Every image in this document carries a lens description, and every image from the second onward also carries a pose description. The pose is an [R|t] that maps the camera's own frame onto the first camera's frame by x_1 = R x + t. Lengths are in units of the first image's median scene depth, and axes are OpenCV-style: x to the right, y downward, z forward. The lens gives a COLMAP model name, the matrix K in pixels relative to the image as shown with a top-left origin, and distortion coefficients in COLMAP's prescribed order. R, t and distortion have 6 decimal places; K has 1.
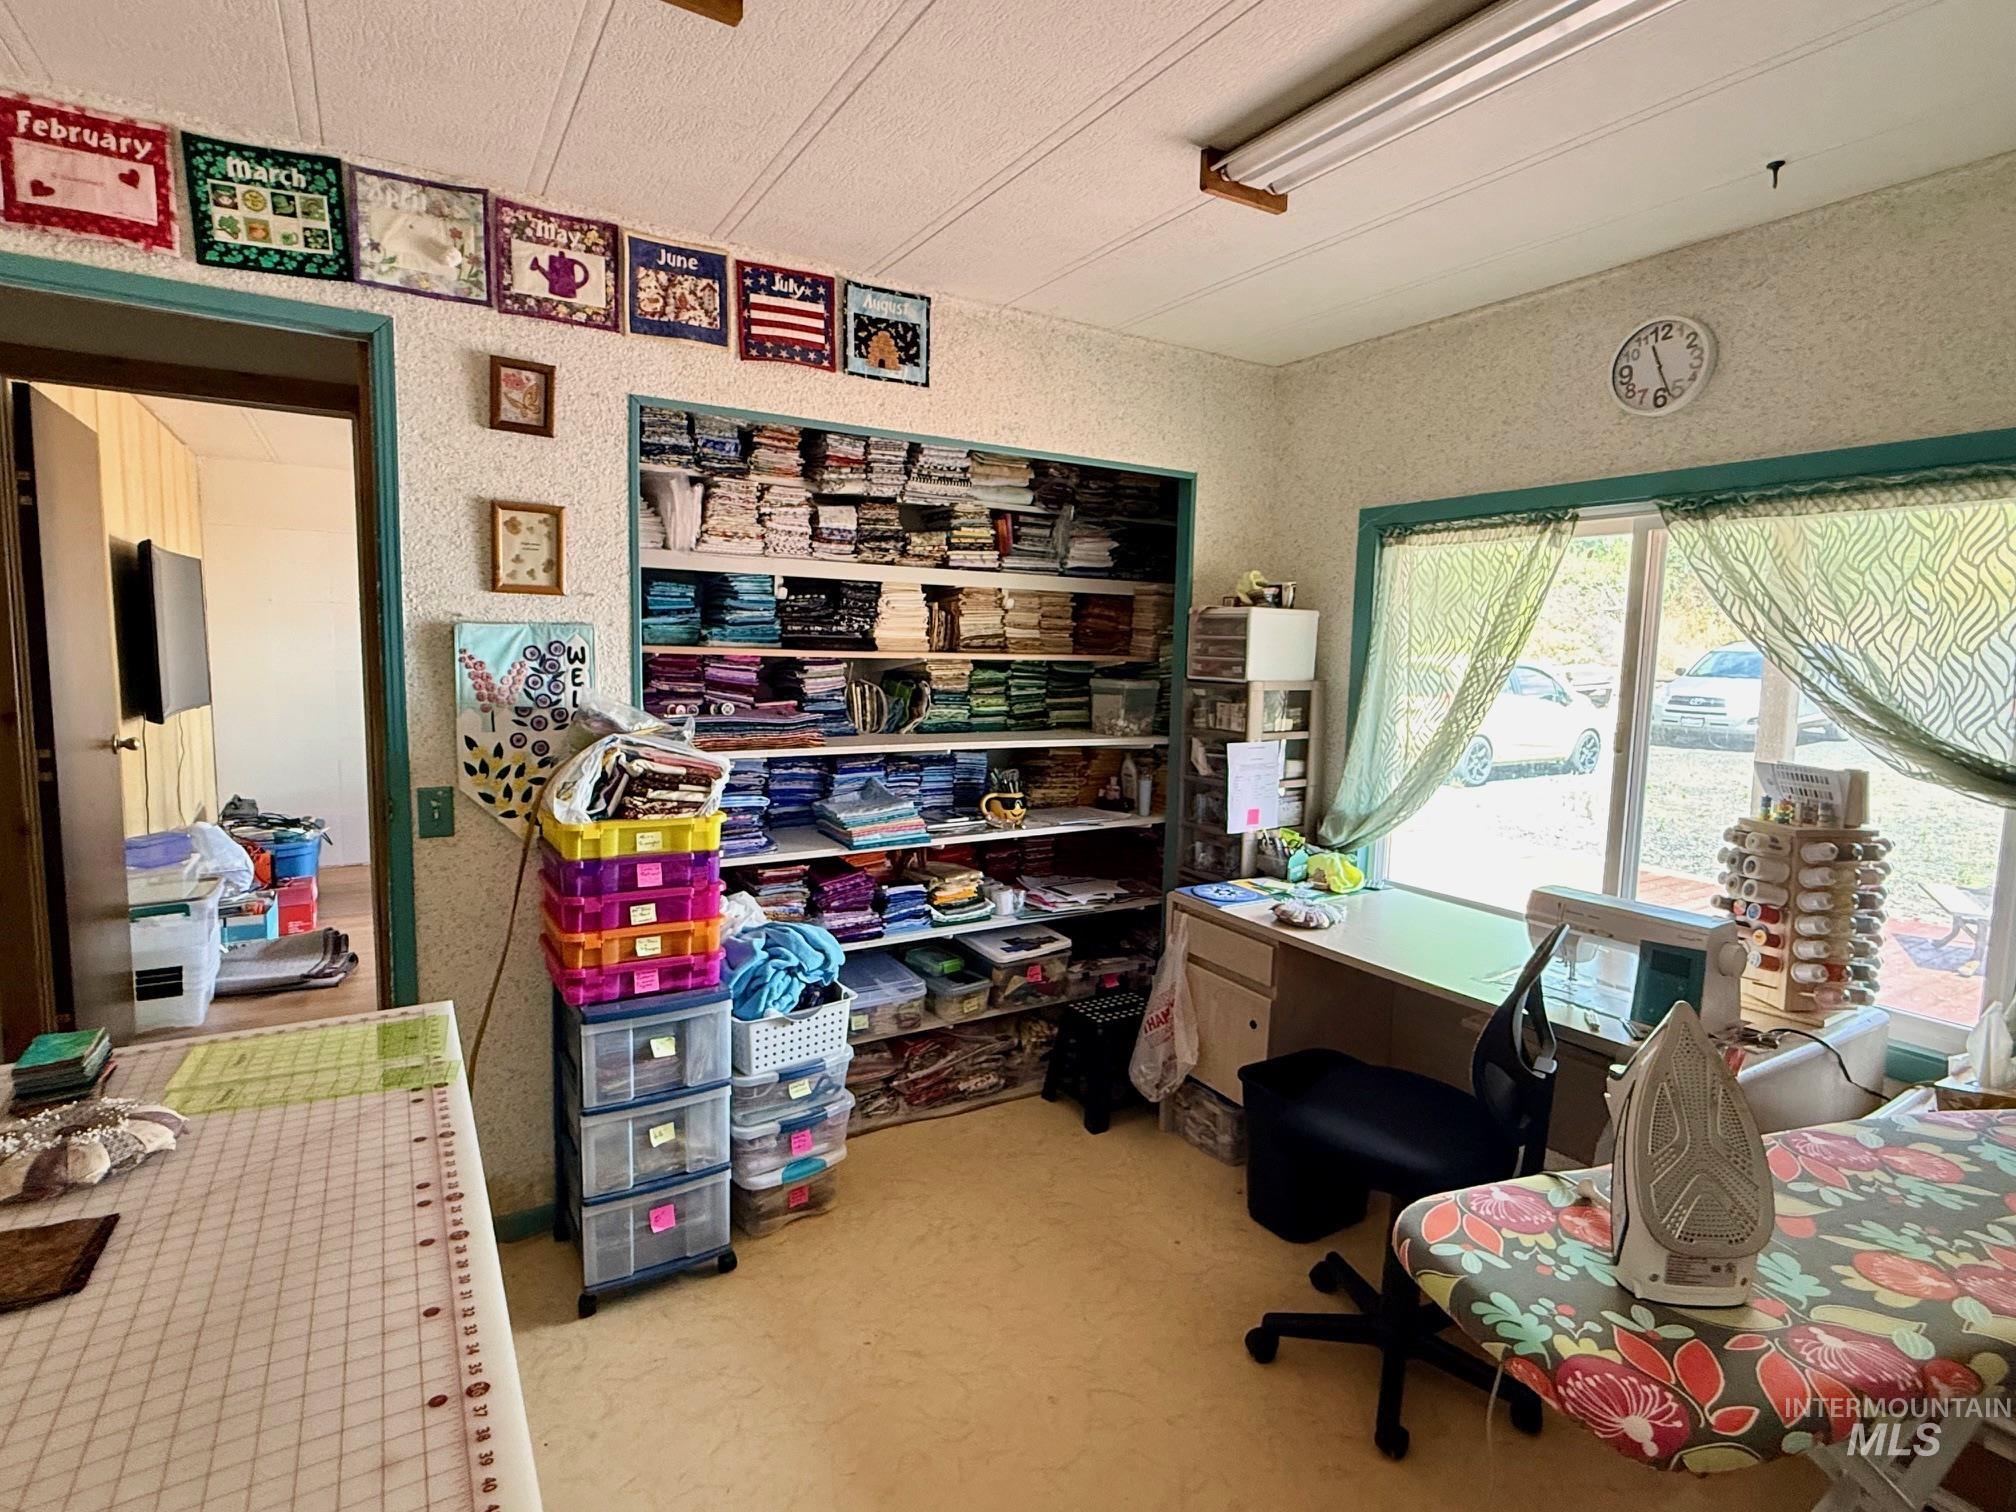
lens RADIAL K [[998.2, 0, 1008.0], [0, 998.2, 756.0], [0, 0, 1]] dist [0.000052, -0.000076]
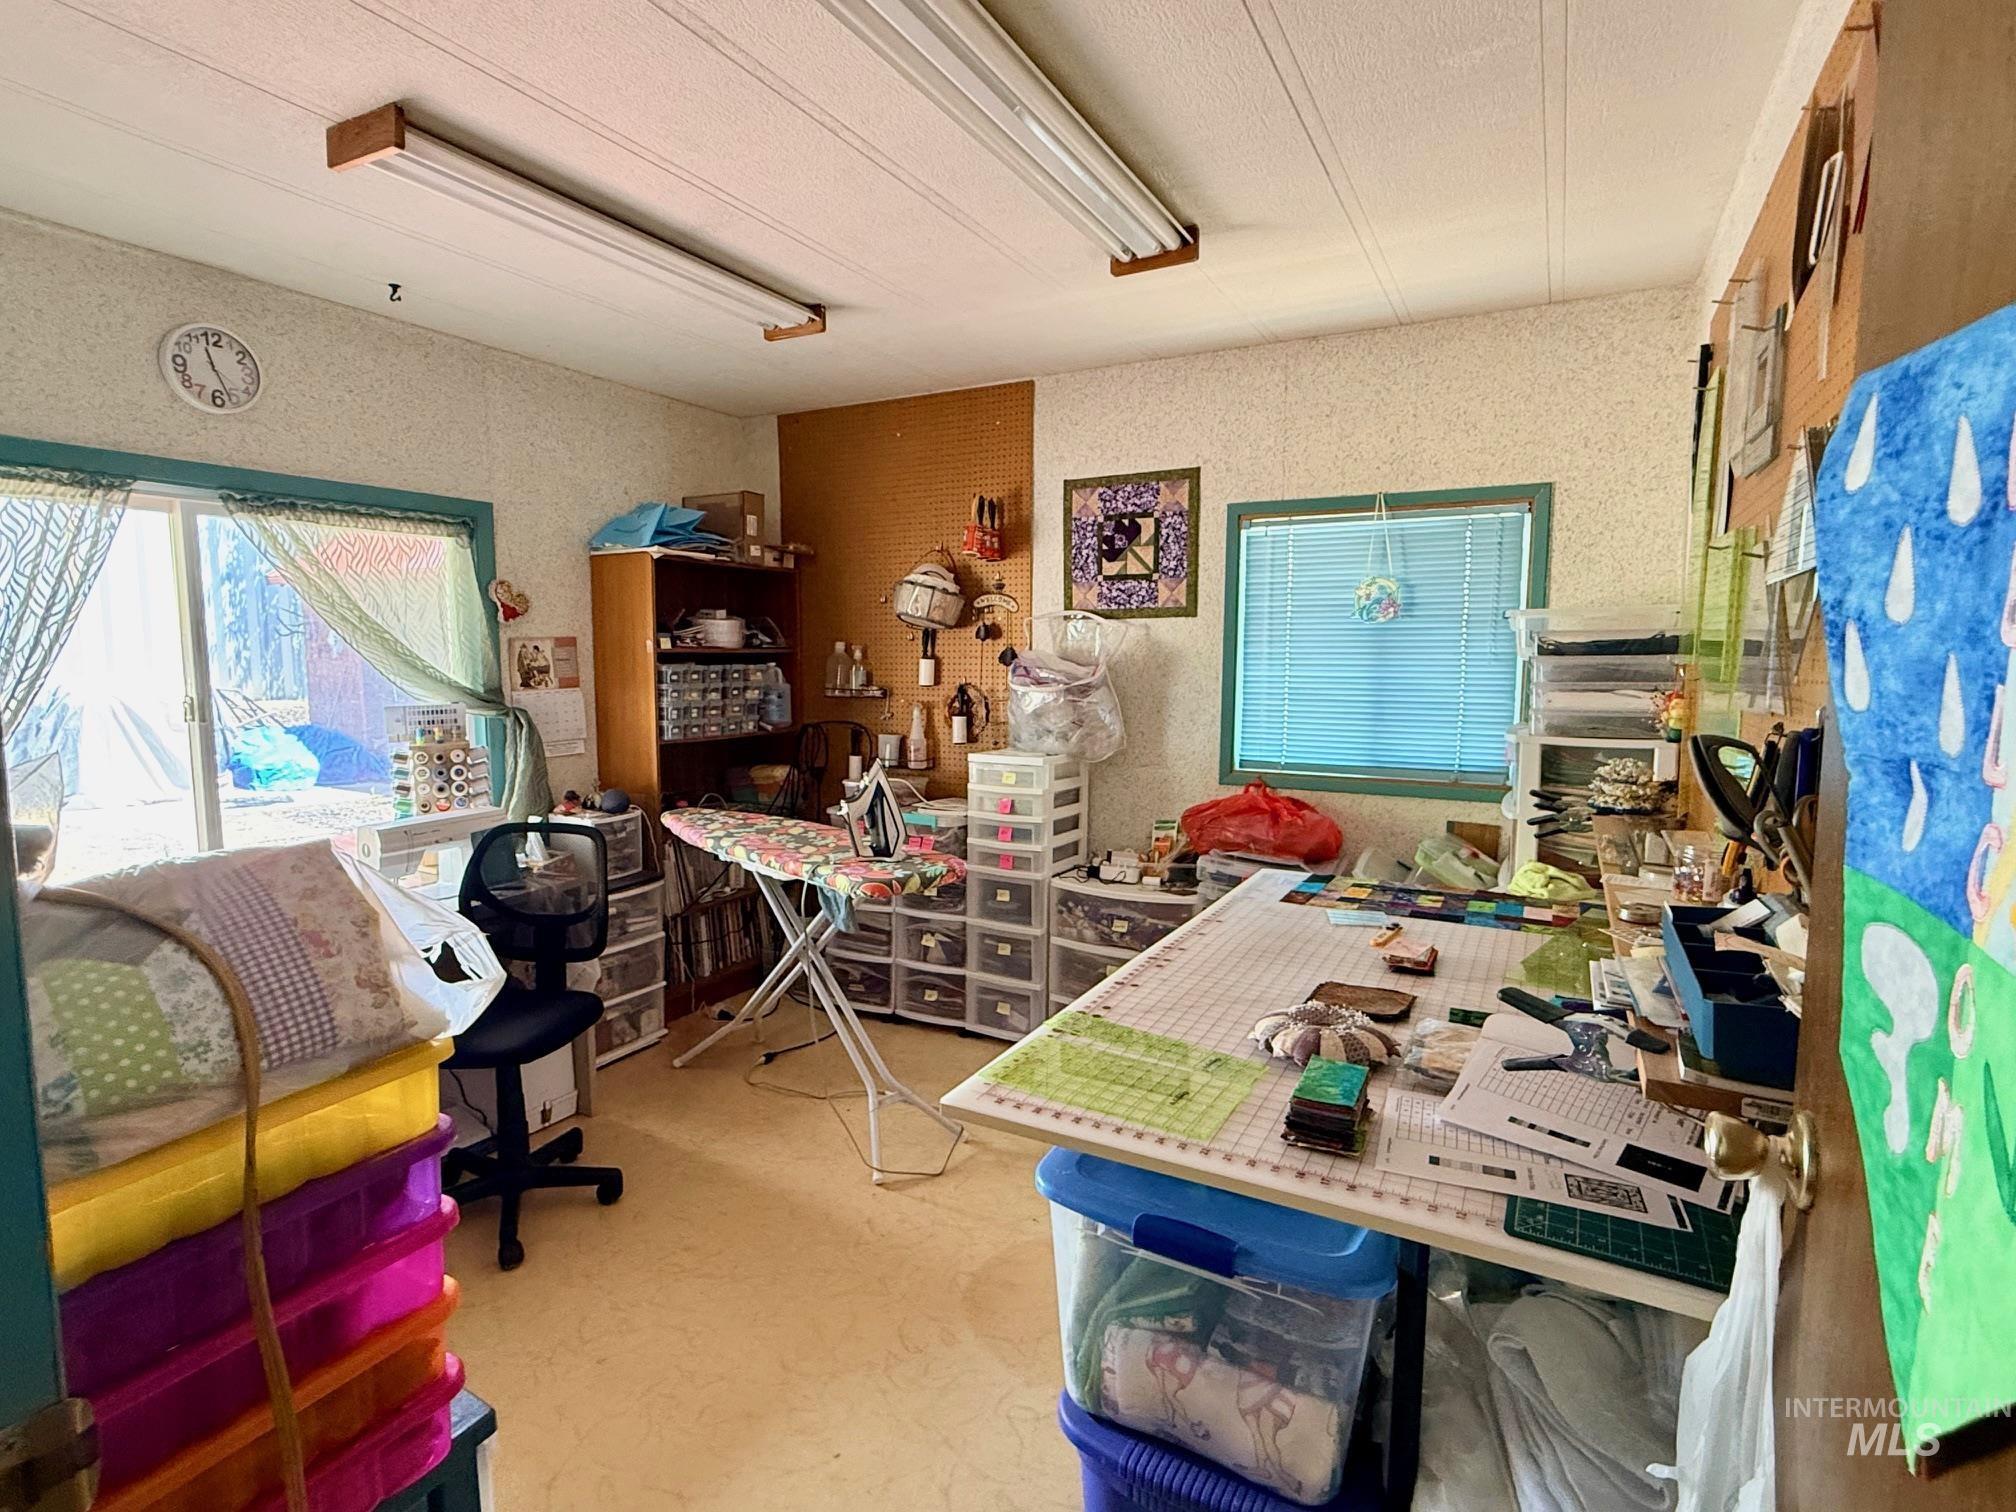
lens RADIAL K [[998.2, 0, 1008.0], [0, 998.2, 756.0], [0, 0, 1]] dist [0.000052, -0.000076]
pose [[-0.490591, -0.114842, 0.863789, -0.787776], [0.083703, 0.980483, 0.177895, -0.092976], [-0.867361, 0.159576, -0.471403, 0.828772]]
